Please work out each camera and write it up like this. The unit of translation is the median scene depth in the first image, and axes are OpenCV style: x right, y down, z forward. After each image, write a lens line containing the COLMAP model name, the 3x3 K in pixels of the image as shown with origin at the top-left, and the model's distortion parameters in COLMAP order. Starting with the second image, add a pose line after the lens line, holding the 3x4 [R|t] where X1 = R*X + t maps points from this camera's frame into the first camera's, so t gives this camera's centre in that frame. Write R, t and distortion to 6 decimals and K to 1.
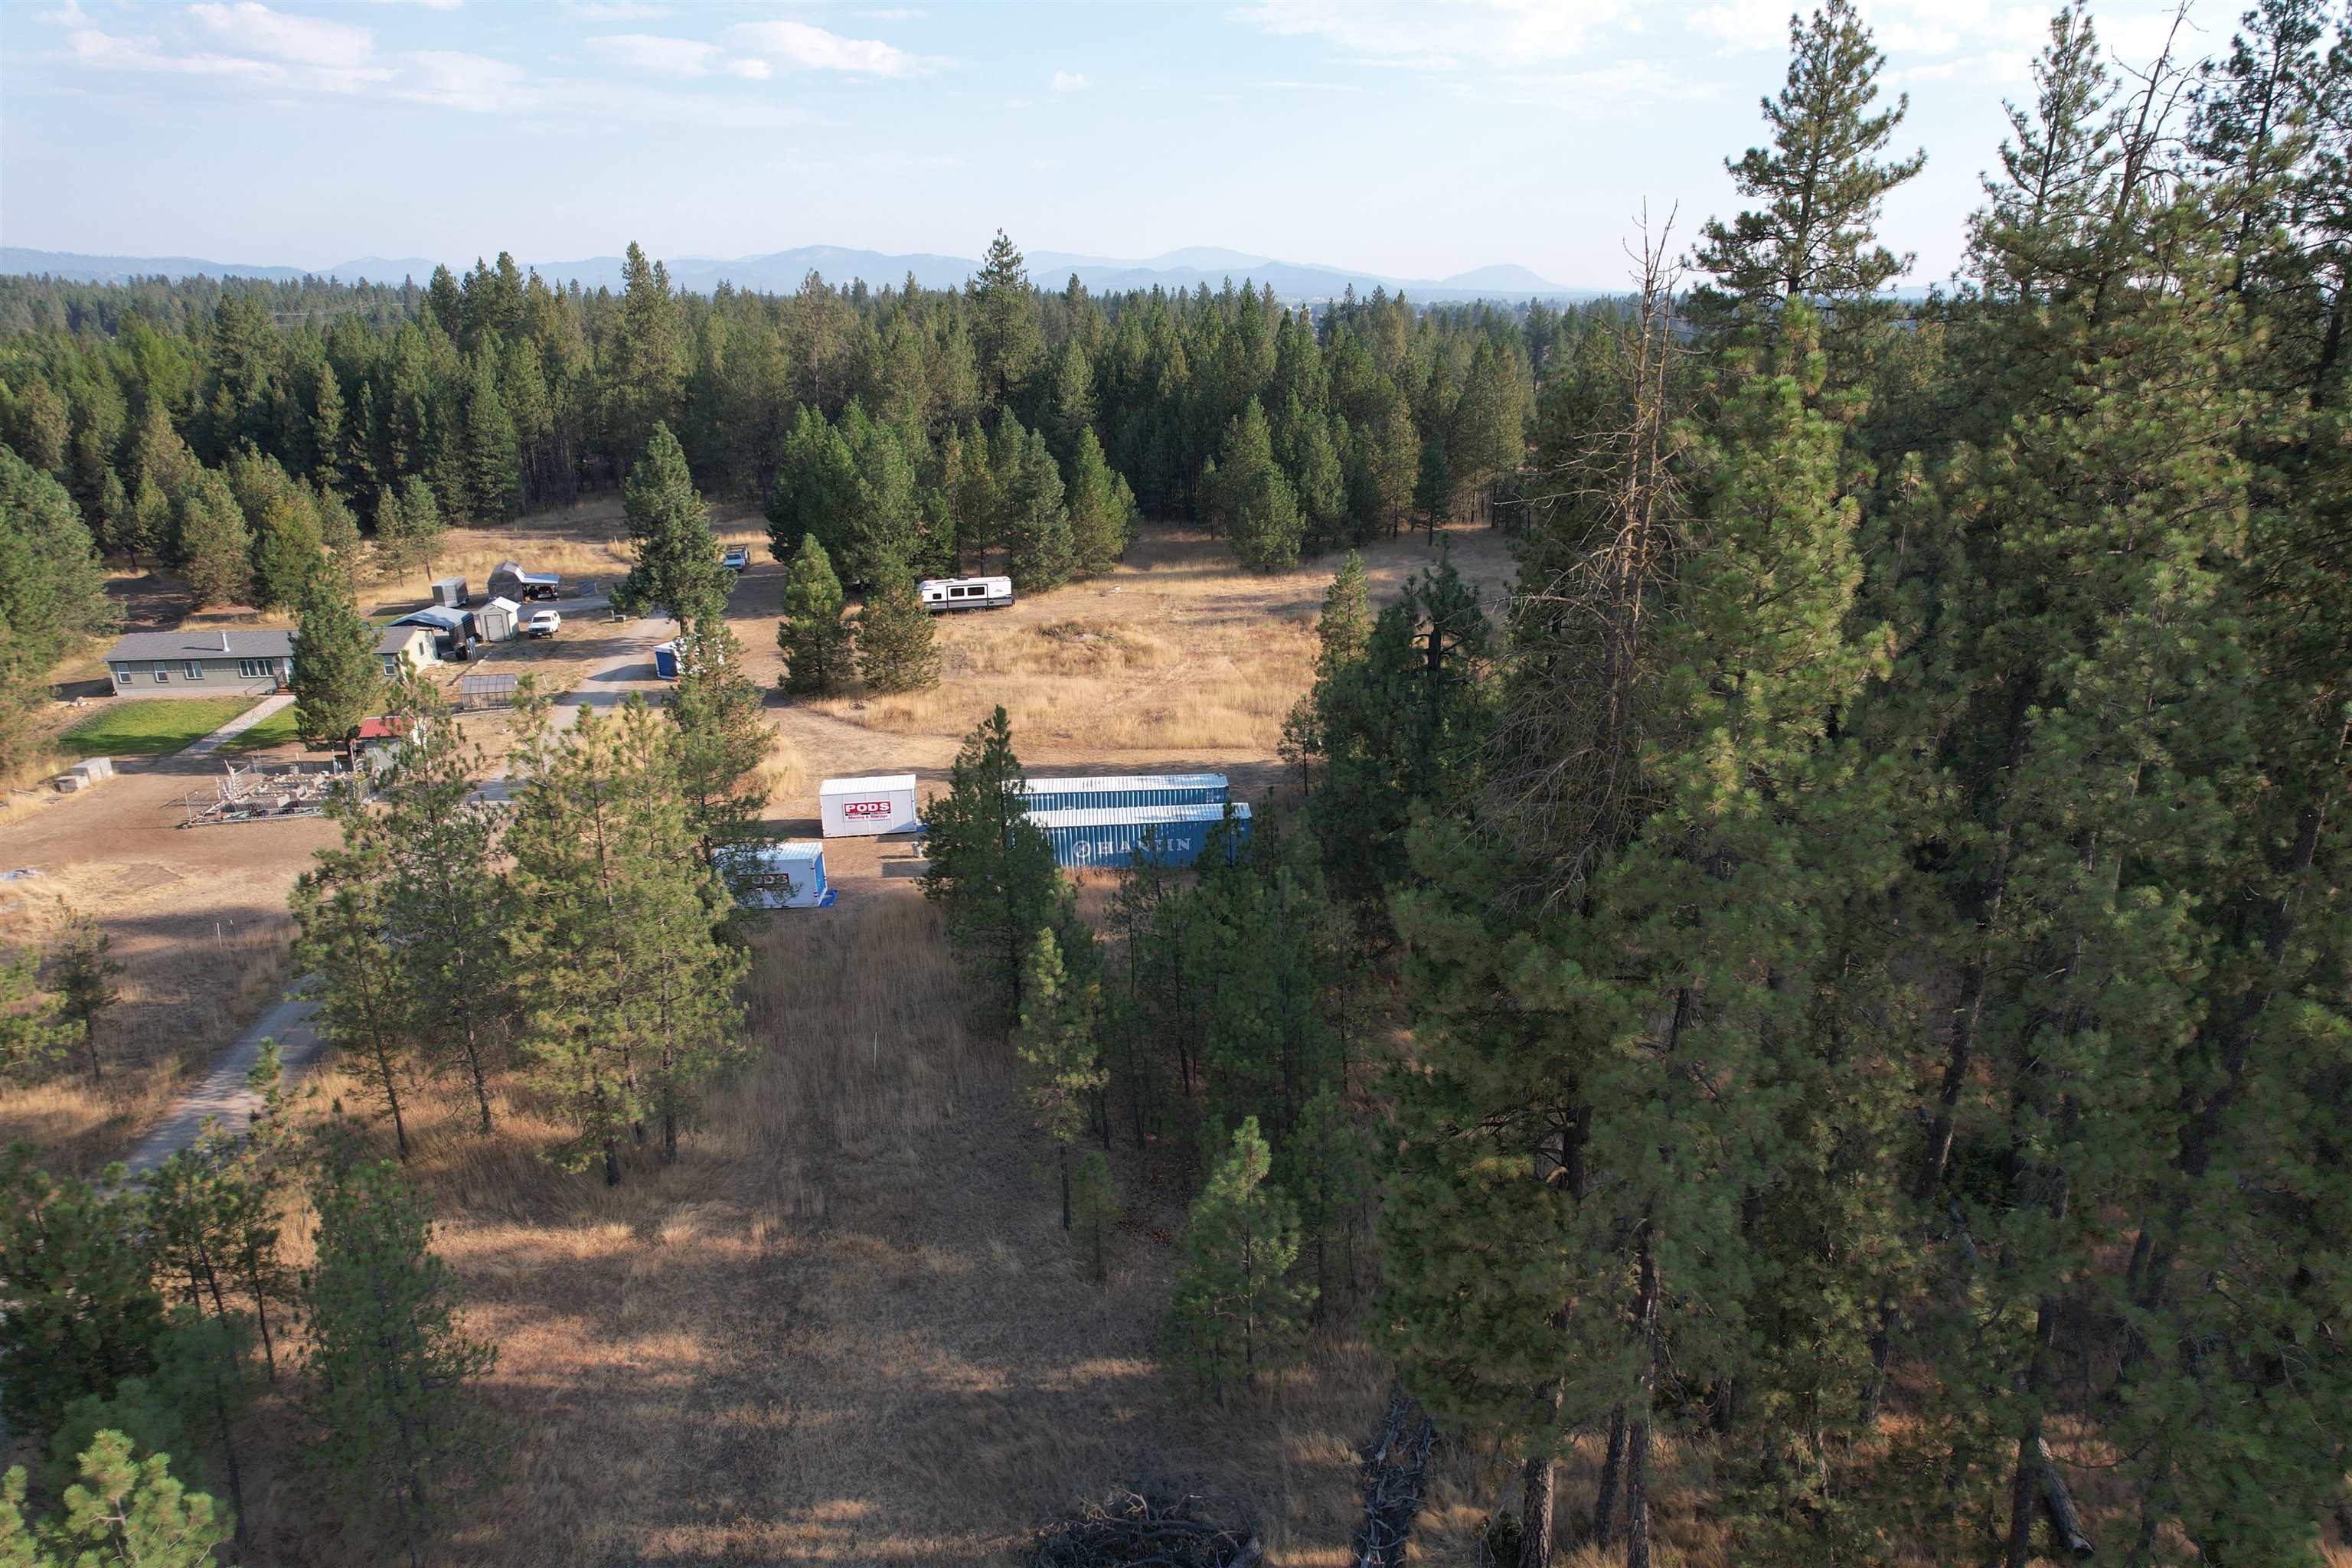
lens RADIAL K [[1510.0, 0, 1182.7], [0, 1510.0, 772.3], [0, 0, 1]] dist [-0.066435, 0.058516]
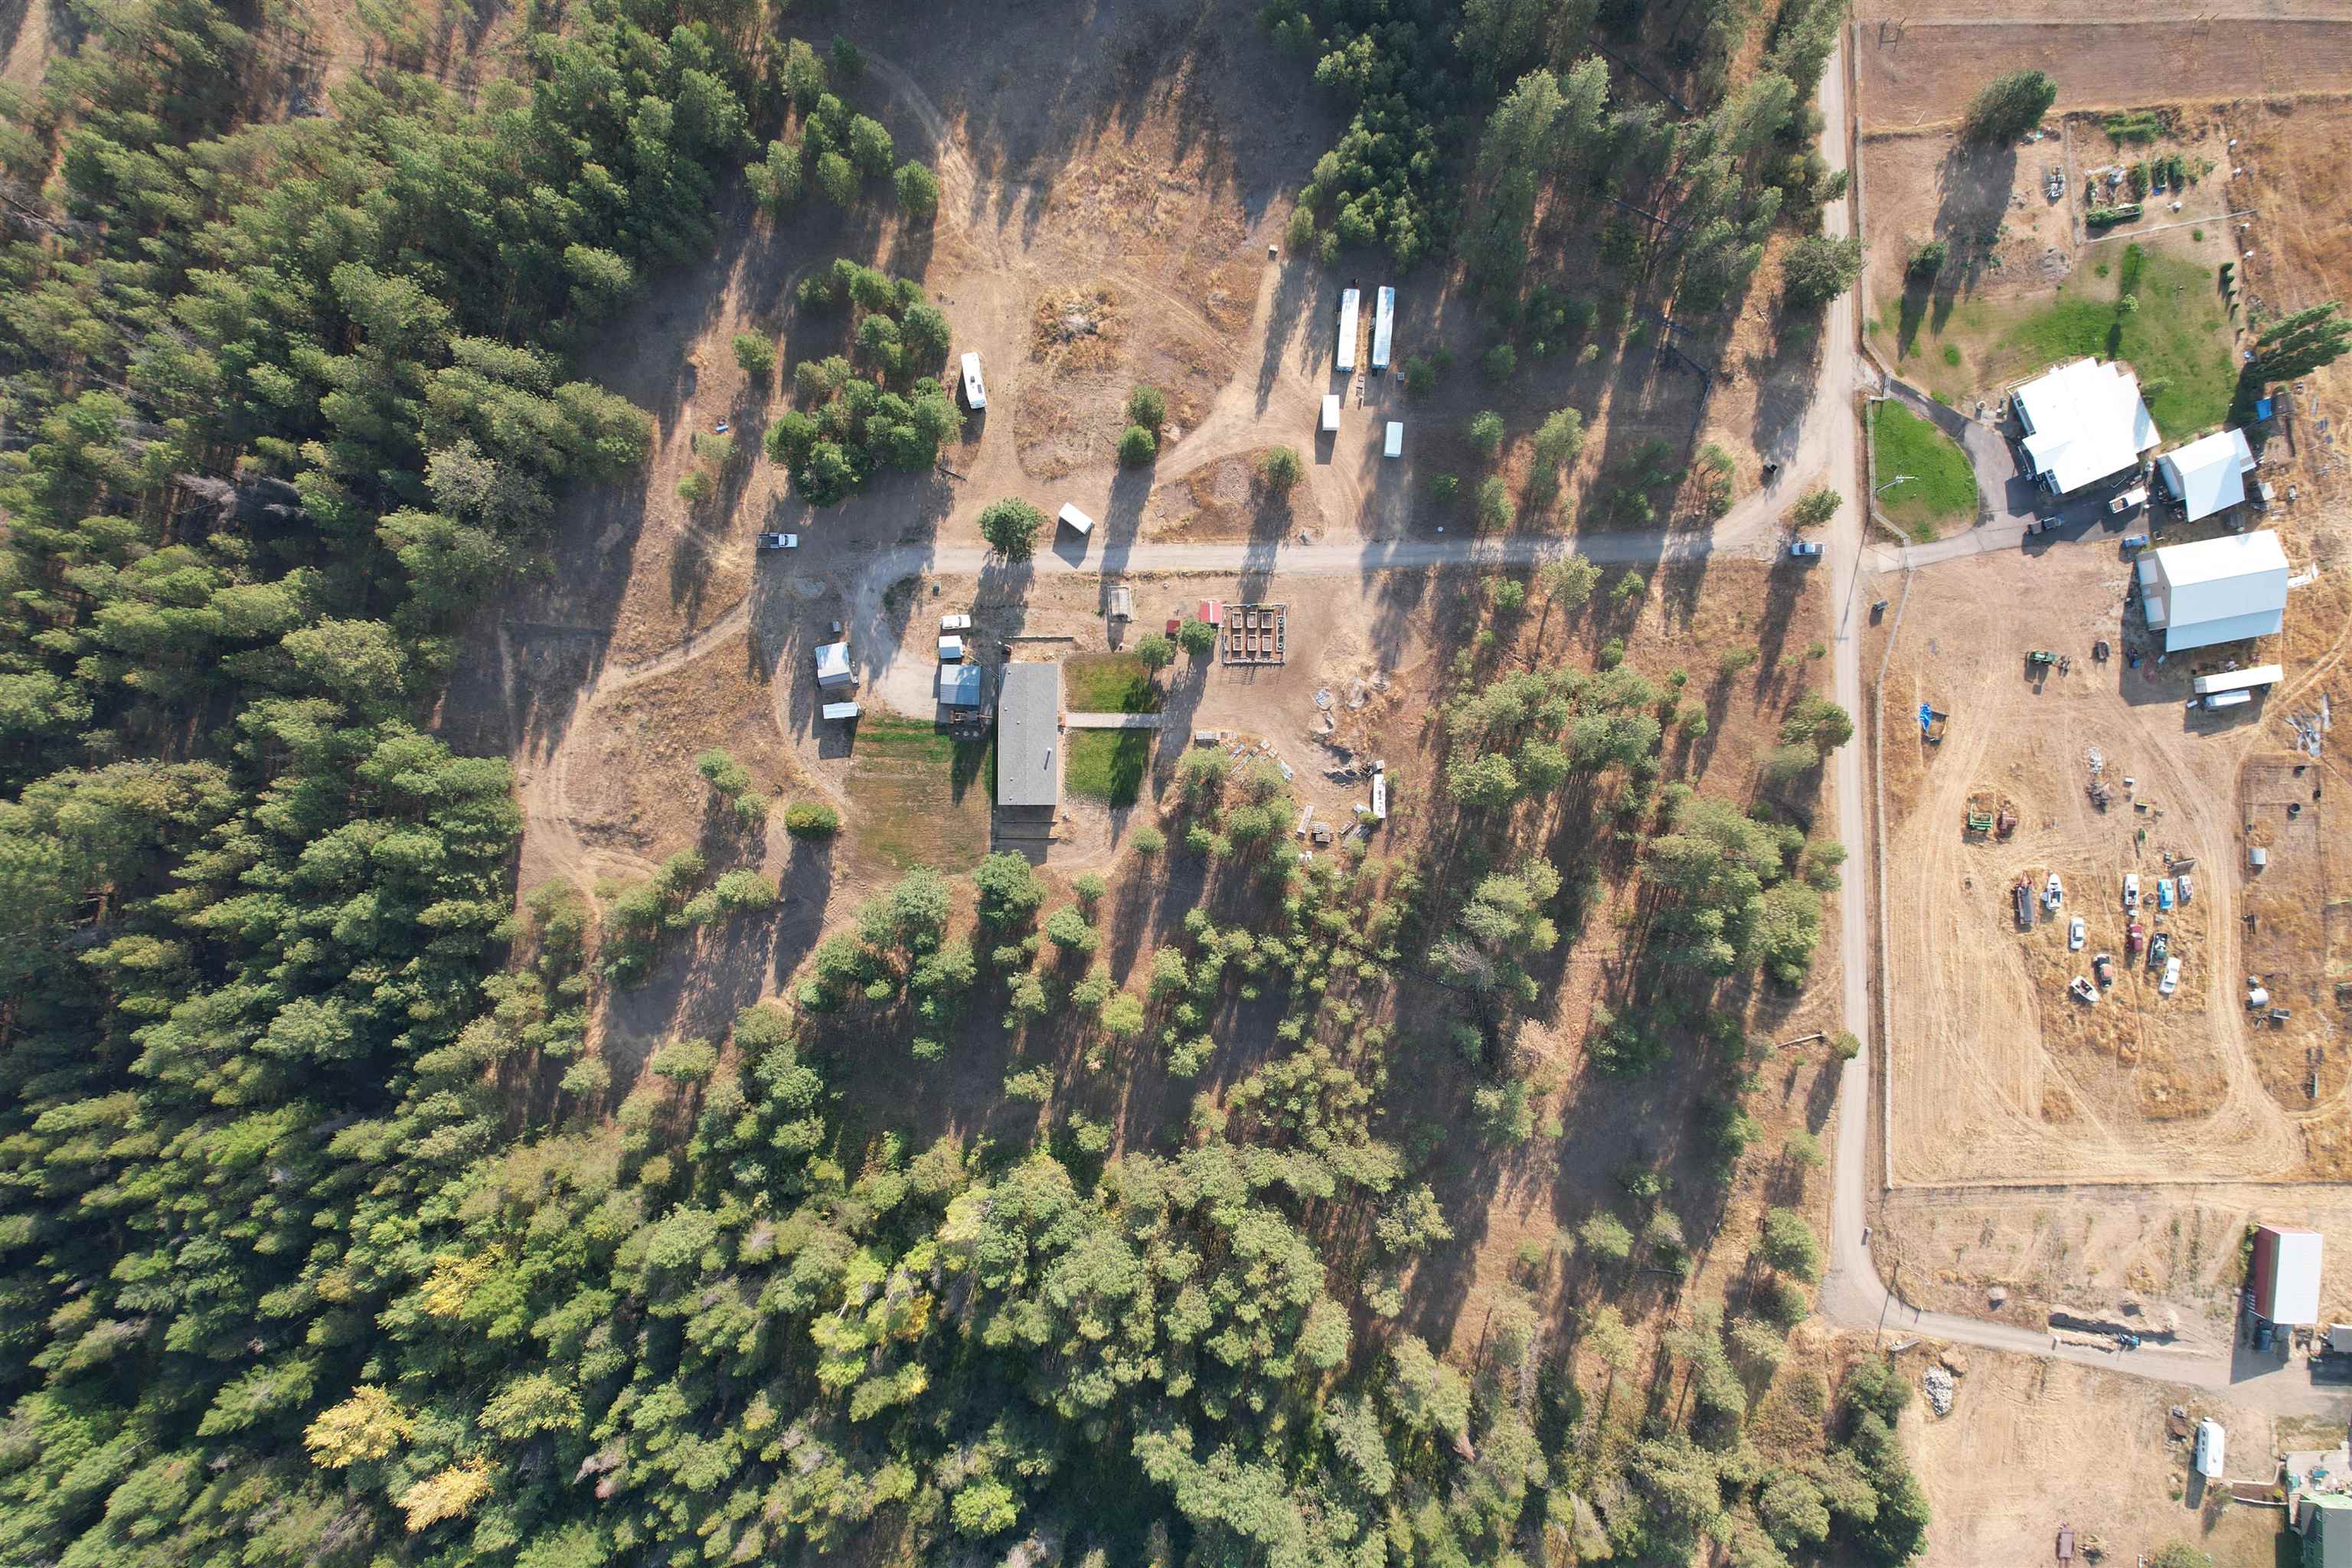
lens RADIAL K [[1510.0, 0, 1180.6], [0, 1510.0, 769.5], [0, 0, 1]] dist [-0.066435, 0.058516]
pose [[0.130562, -0.991372, 0.011605, -0.552628], [0.297112, 0.050291, 0.953517, -1.602691], [-0.945874, -0.121045, 0.301114, 0.181912]]
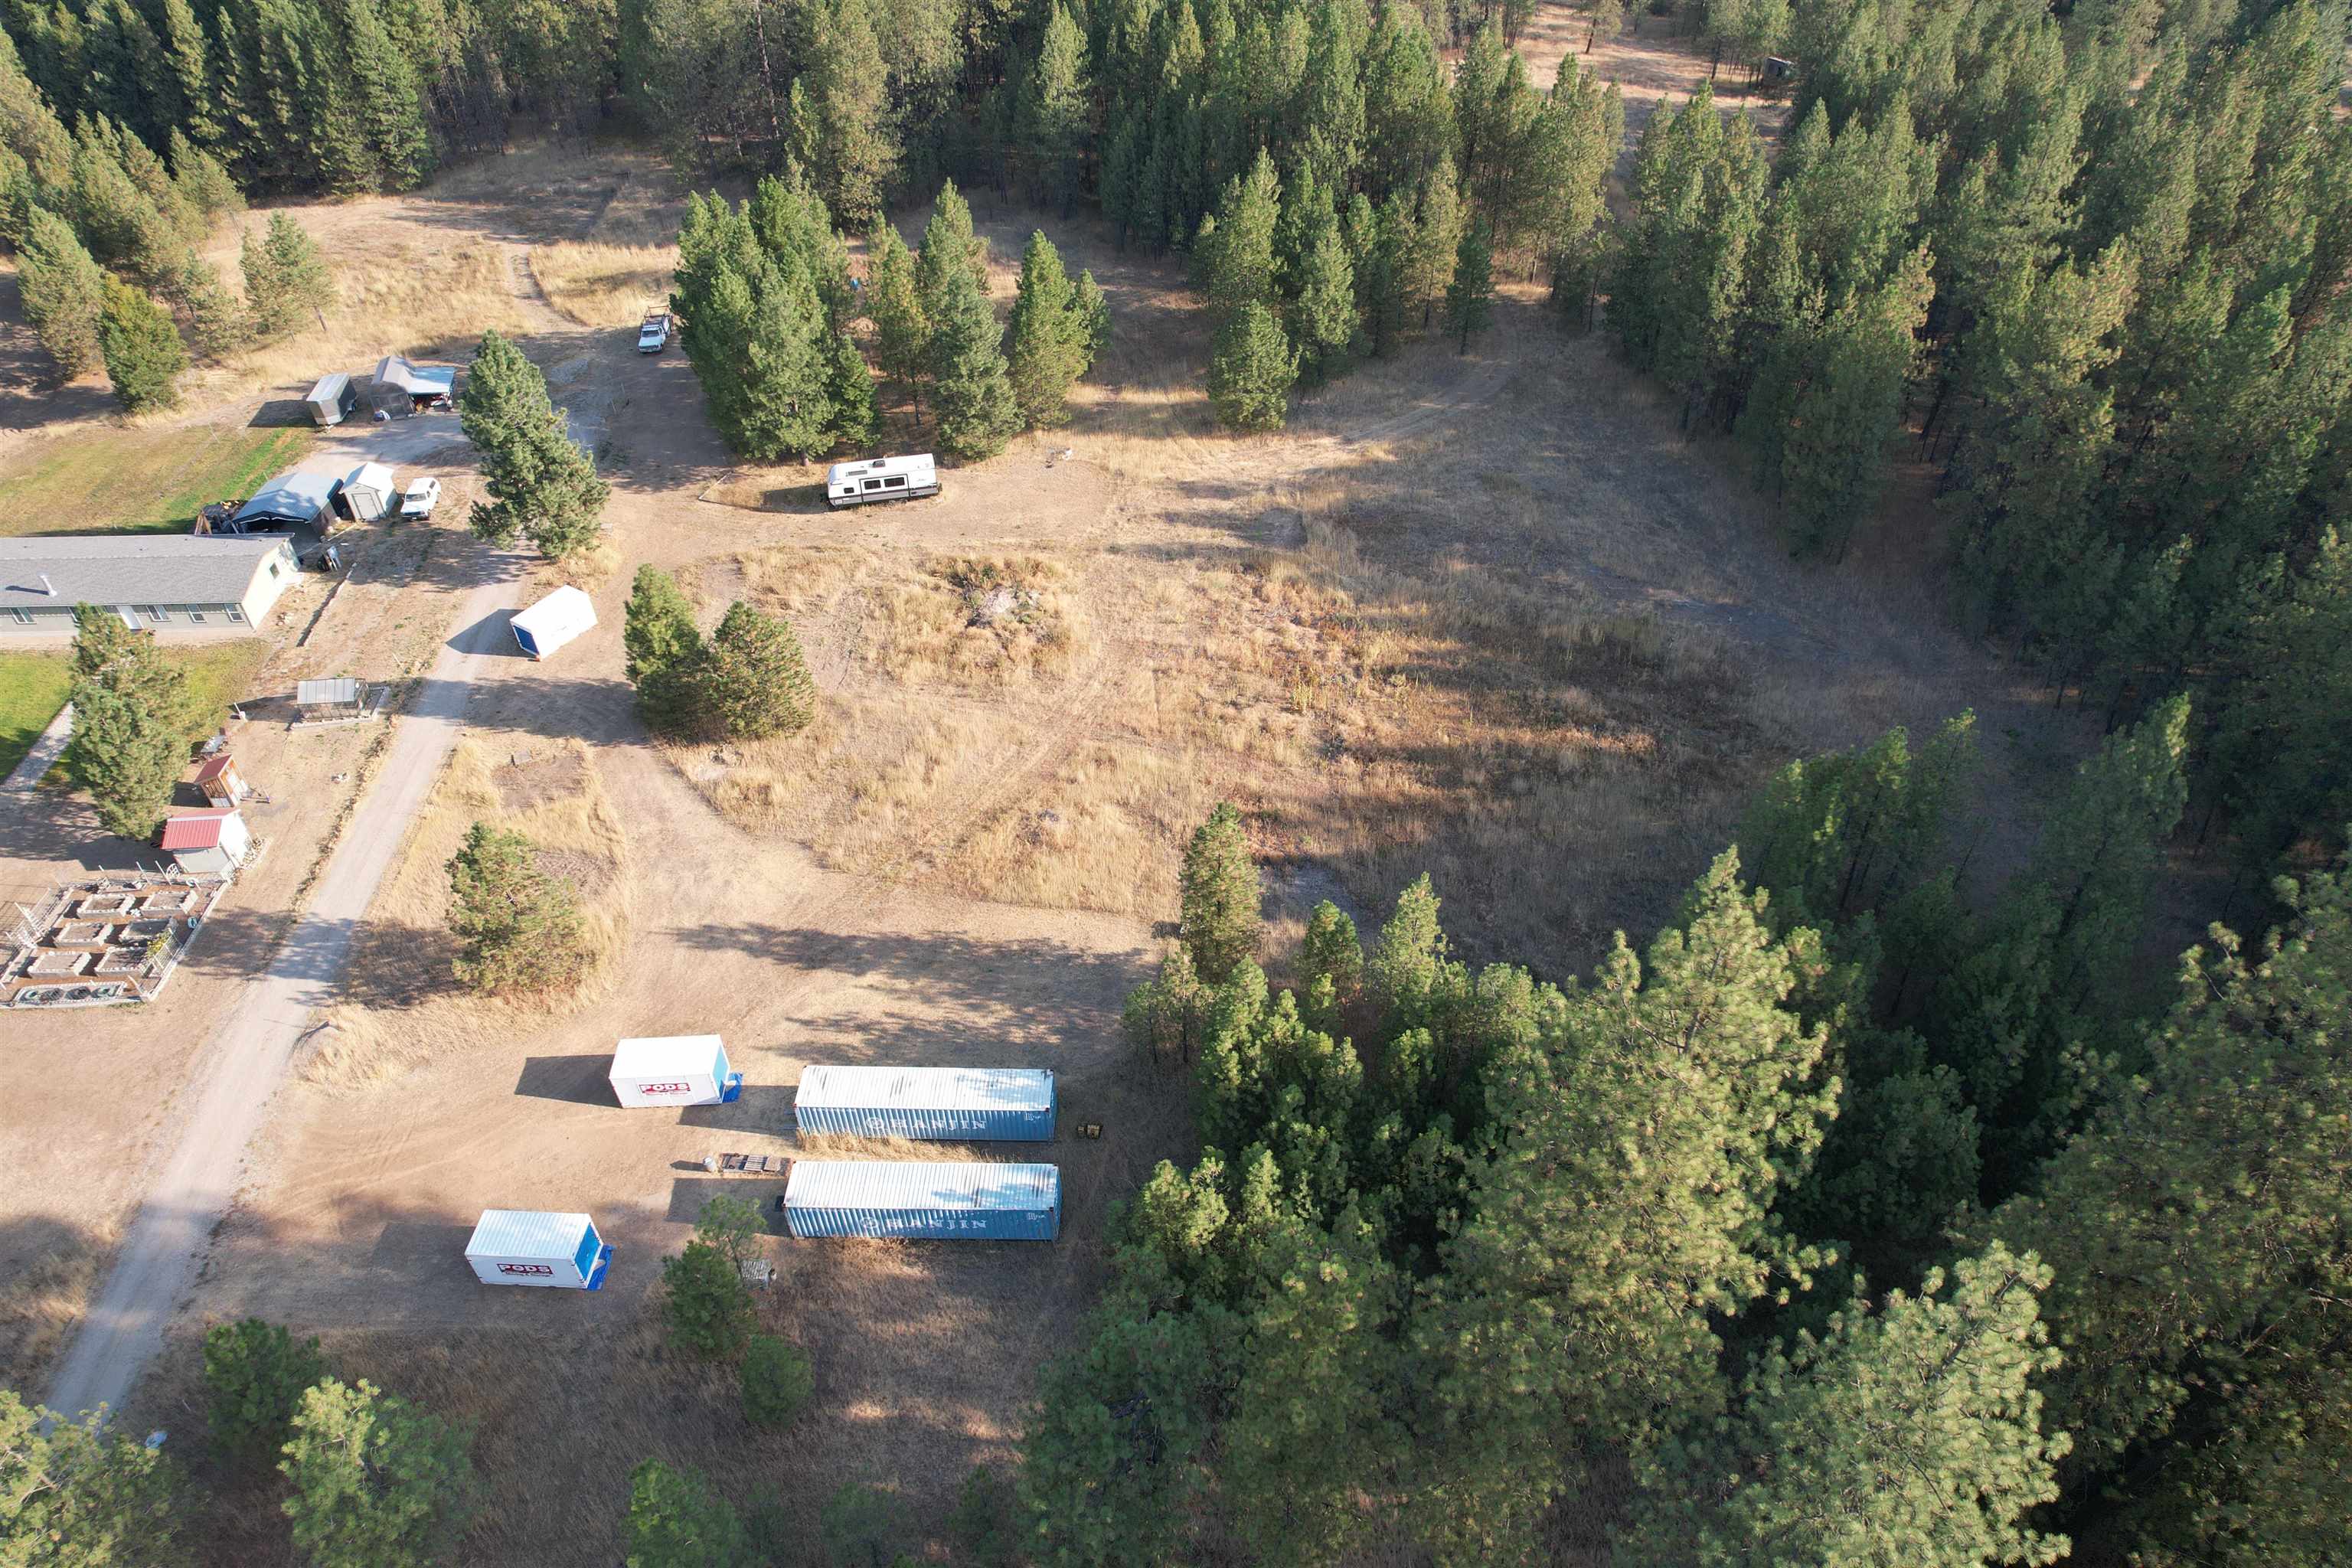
lens RADIAL K [[1510.0, 0, 1187.0], [0, 1510.0, 785.2], [0, 0, 1]] dist [-0.066435, 0.058516]
pose [[0.996471, 0.059428, -0.059285, 0.085807], [-0.030455, 0.914081, 0.404386, -0.295989], [0.078223, -0.401153, 0.912665, 0.149961]]
